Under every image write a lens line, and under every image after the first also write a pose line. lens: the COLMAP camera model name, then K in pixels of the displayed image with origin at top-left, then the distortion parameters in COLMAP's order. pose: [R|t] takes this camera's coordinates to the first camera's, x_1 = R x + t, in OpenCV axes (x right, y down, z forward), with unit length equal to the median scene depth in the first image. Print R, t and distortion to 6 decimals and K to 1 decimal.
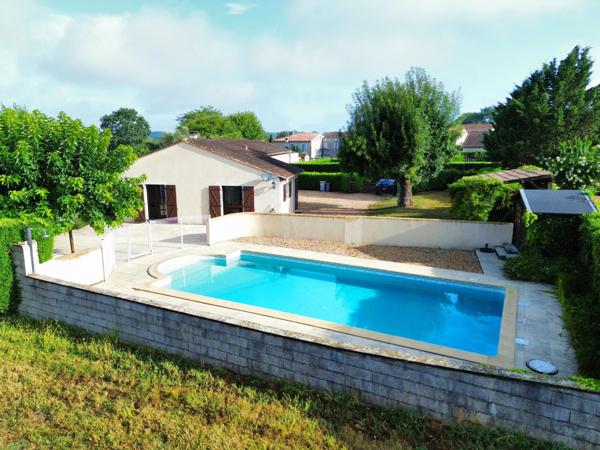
lens RADIAL K [[422.3, 0, 299.3], [0, 422.3, 226.1], [0, 0, 1]] dist [0.039244, -0.000464]
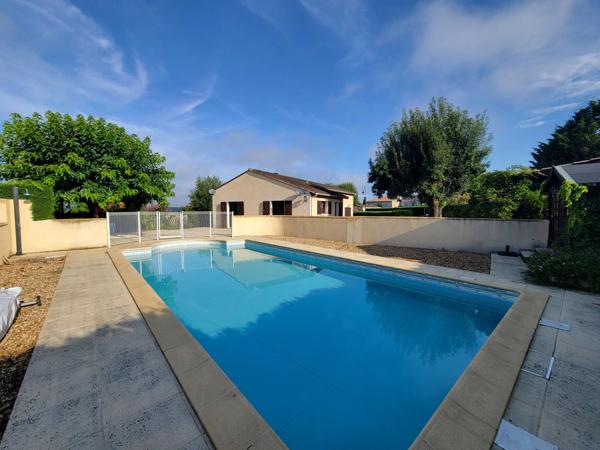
lens RADIAL K [[243.9, 0, 300.0], [0, 243.9, 226.7], [0, 0, 1]] dist [0.001846, 0.000643]
pose [[0.932540, 0.026113, -0.360122, 0.183603], [-0.069789, 0.991609, -0.108817, 0.064458], [0.354259, 0.126609, 0.926537, 0.327666]]
